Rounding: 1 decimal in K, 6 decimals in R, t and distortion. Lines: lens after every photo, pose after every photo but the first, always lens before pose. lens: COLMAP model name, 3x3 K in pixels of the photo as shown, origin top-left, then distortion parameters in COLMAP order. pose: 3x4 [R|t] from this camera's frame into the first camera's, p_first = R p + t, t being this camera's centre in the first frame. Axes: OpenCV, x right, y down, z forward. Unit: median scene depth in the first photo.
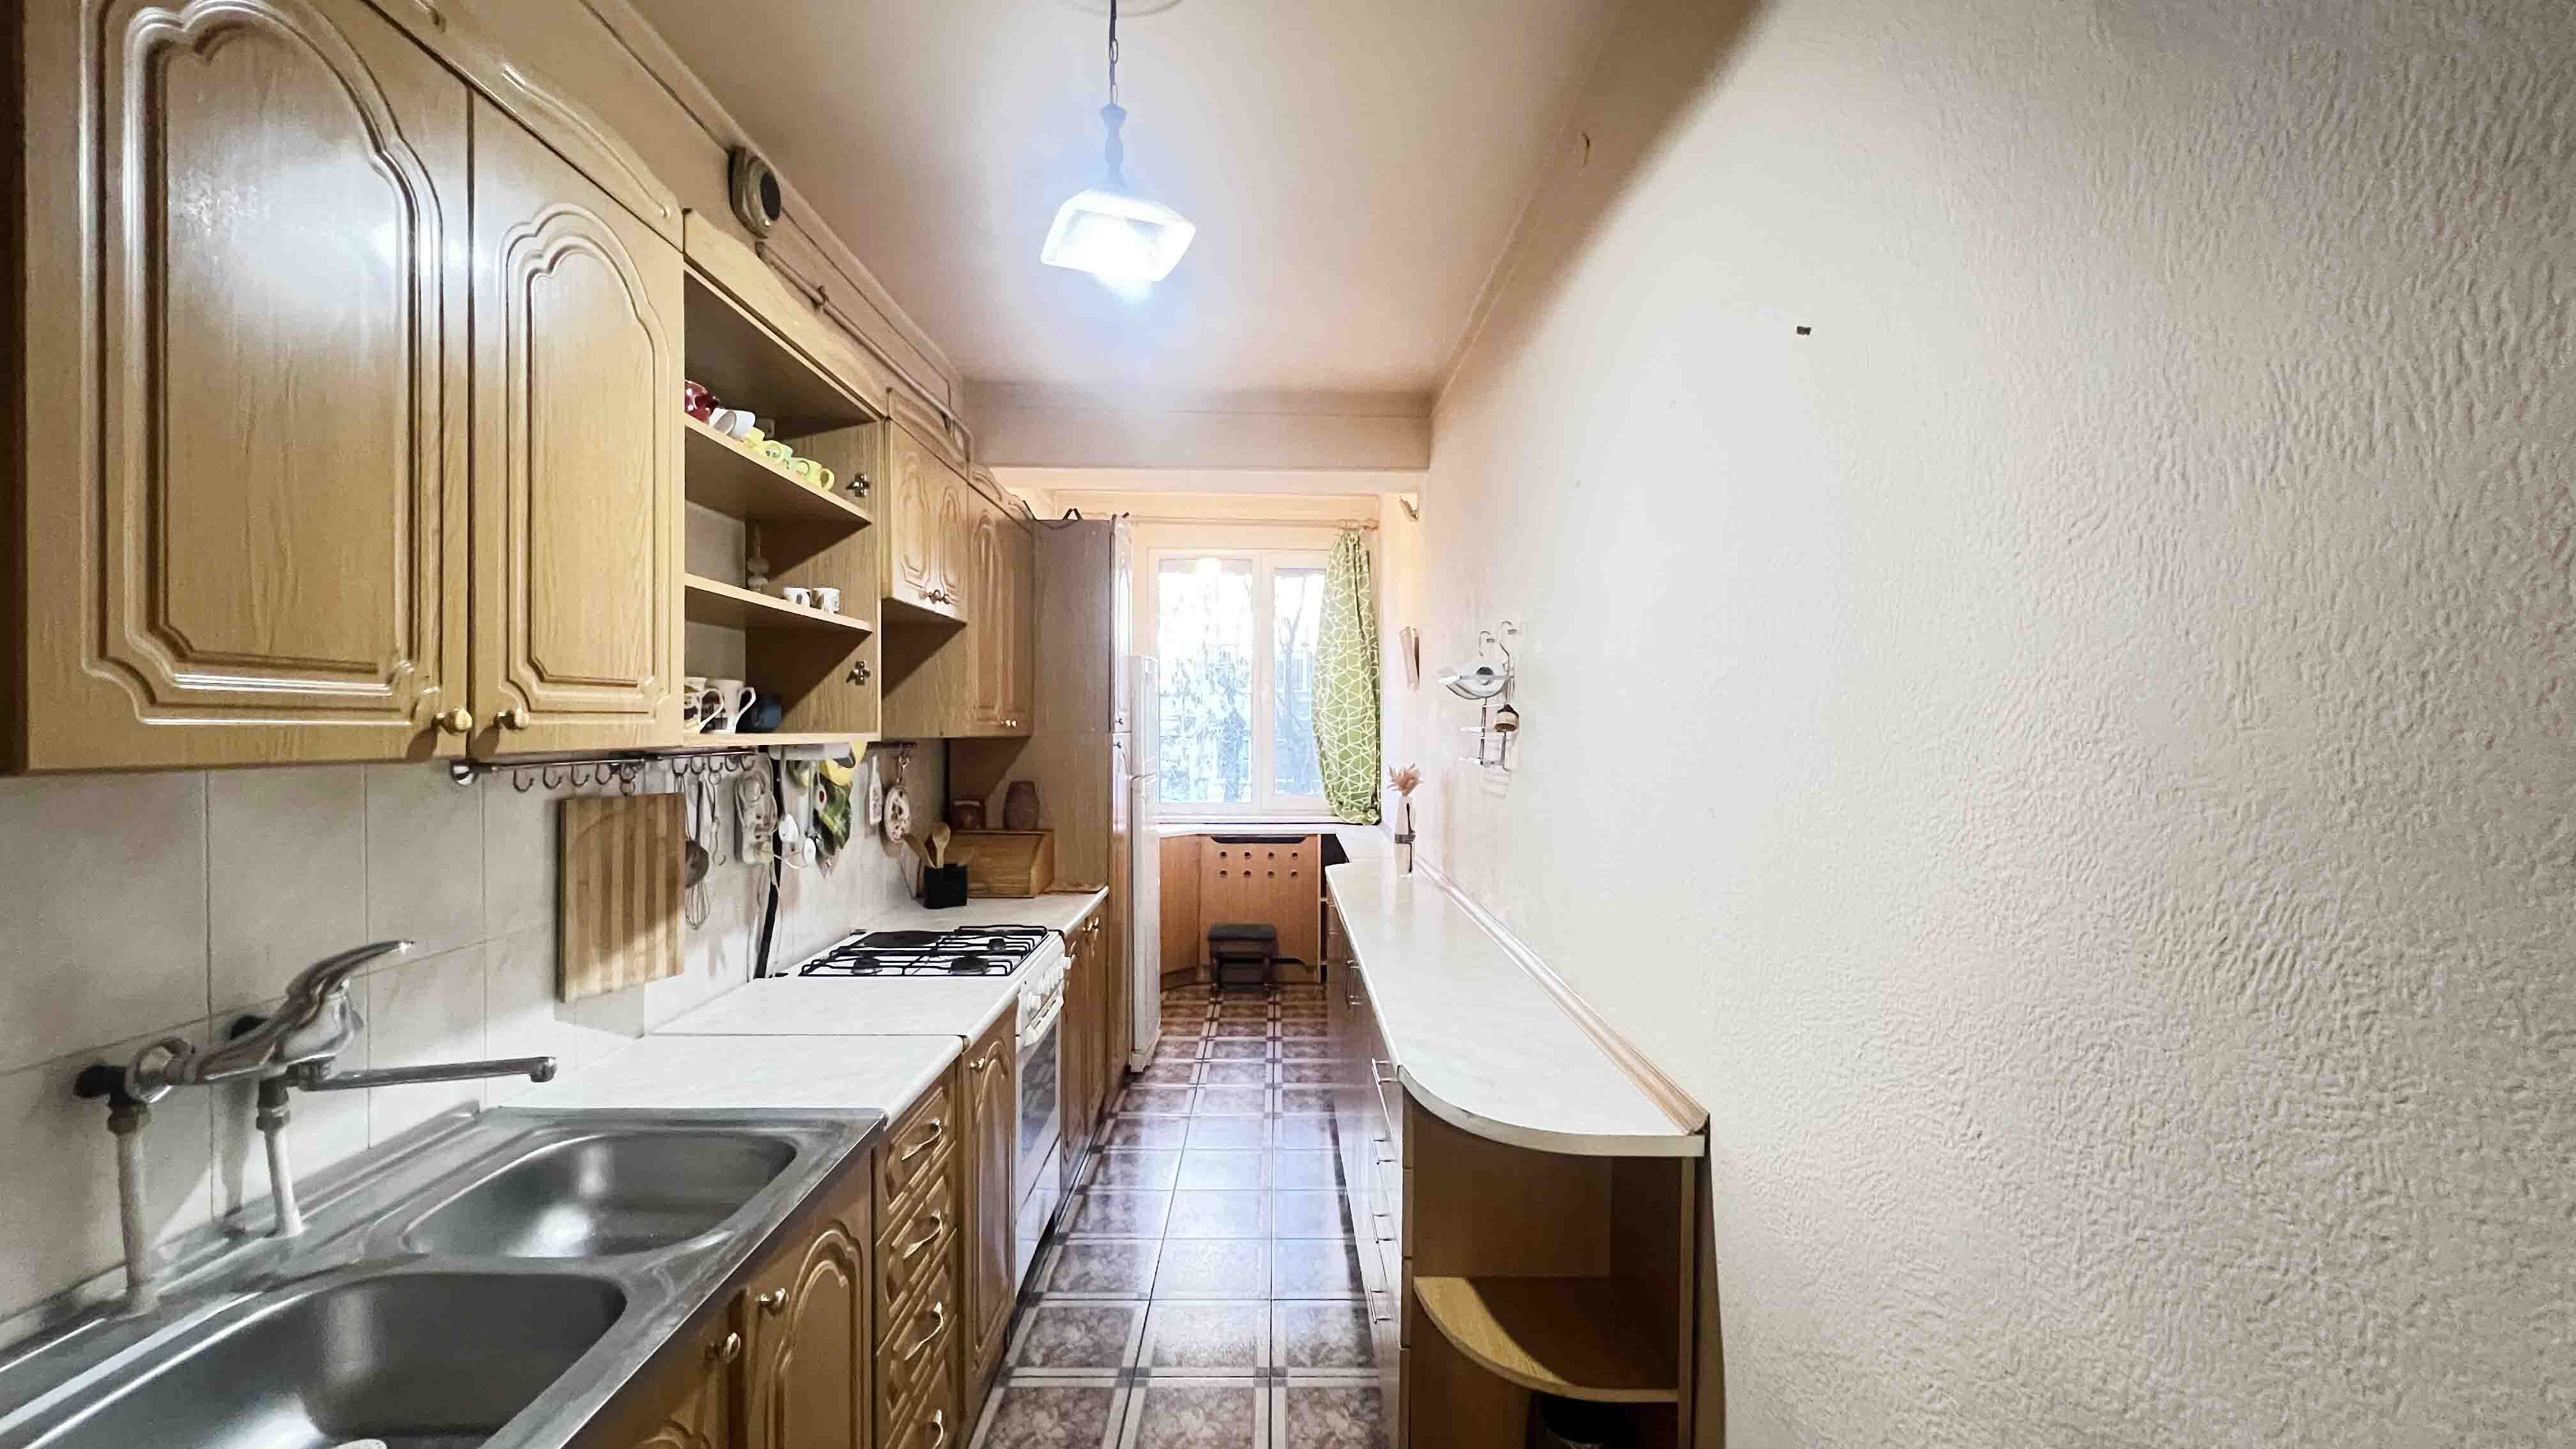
lens RADIAL K [[1029.9, 0, 1287.6], [0, 1029.9, 723.8], [0, 0, 1]] dist [0.000672, 0.000022]
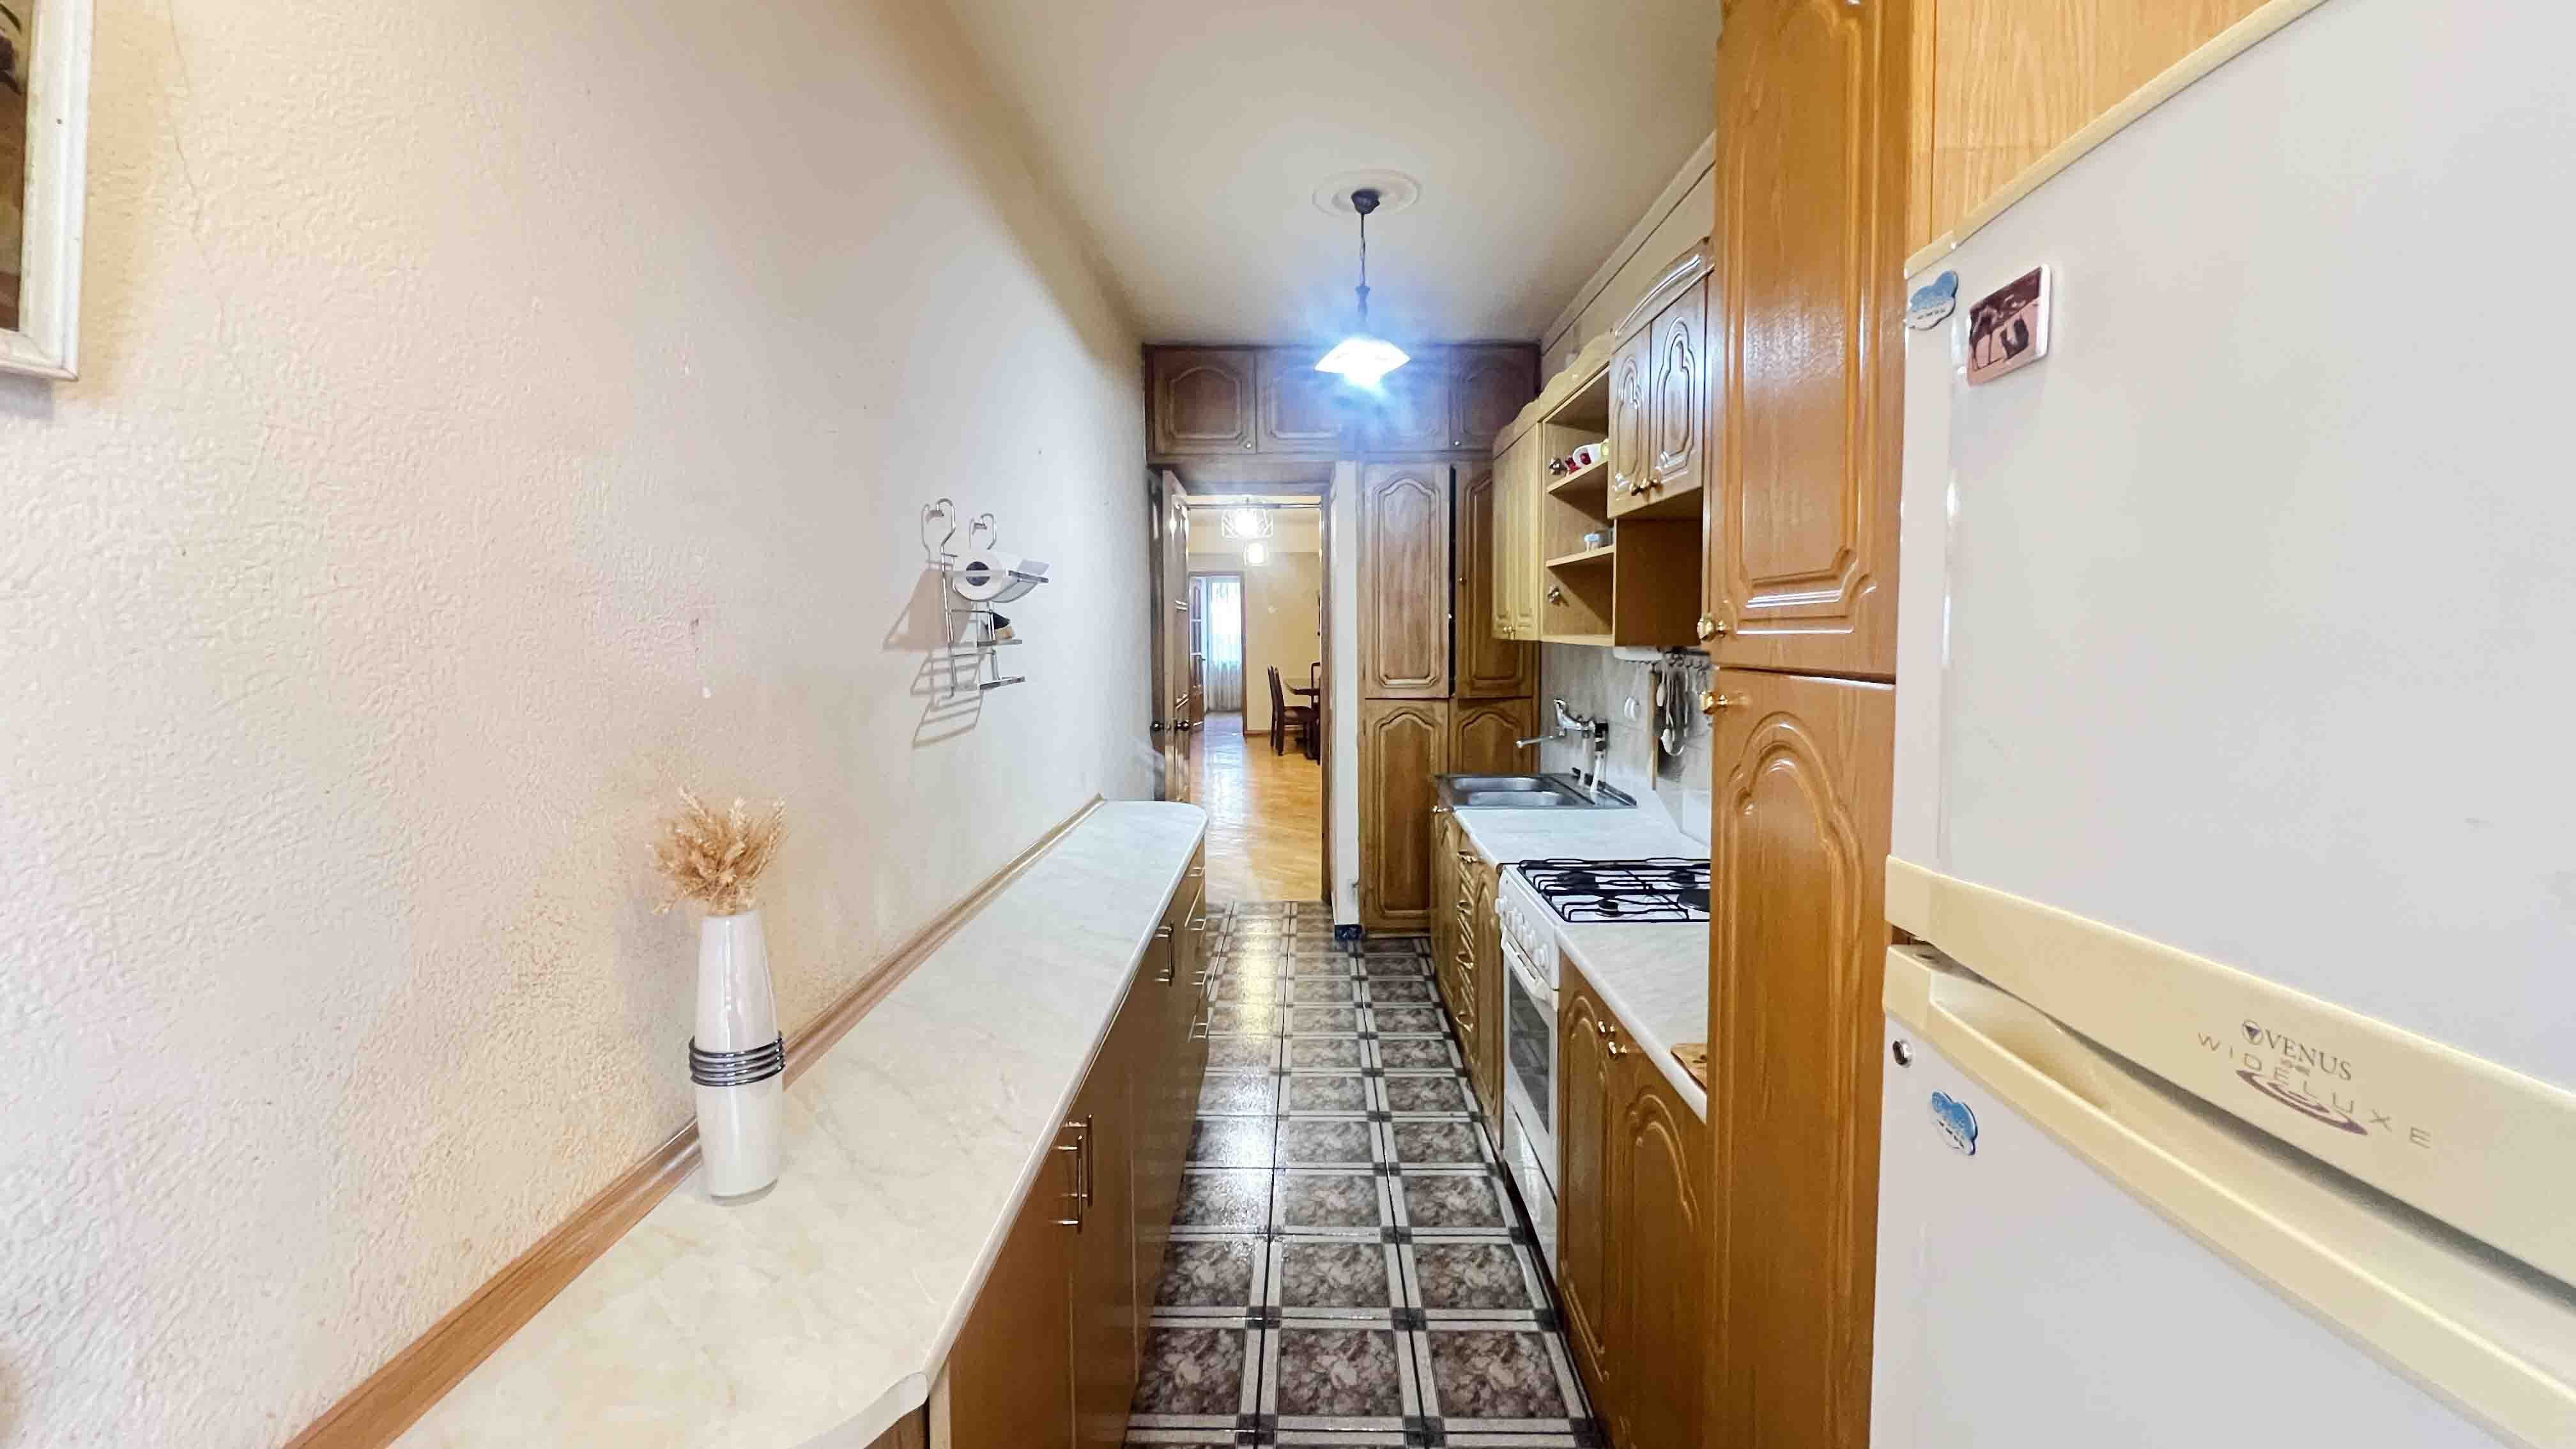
lens RADIAL K [[1029.9, 0, 1283.3], [0, 1029.9, 713.4], [0, 0, 1]] dist [0.000672, 0.000022]
pose [[-0.997690, -0.063415, 0.024339, -0.020085], [-0.060599, 0.992851, 0.102836, -0.009623], [-0.030687, 0.101124, -0.994400, 1.851393]]
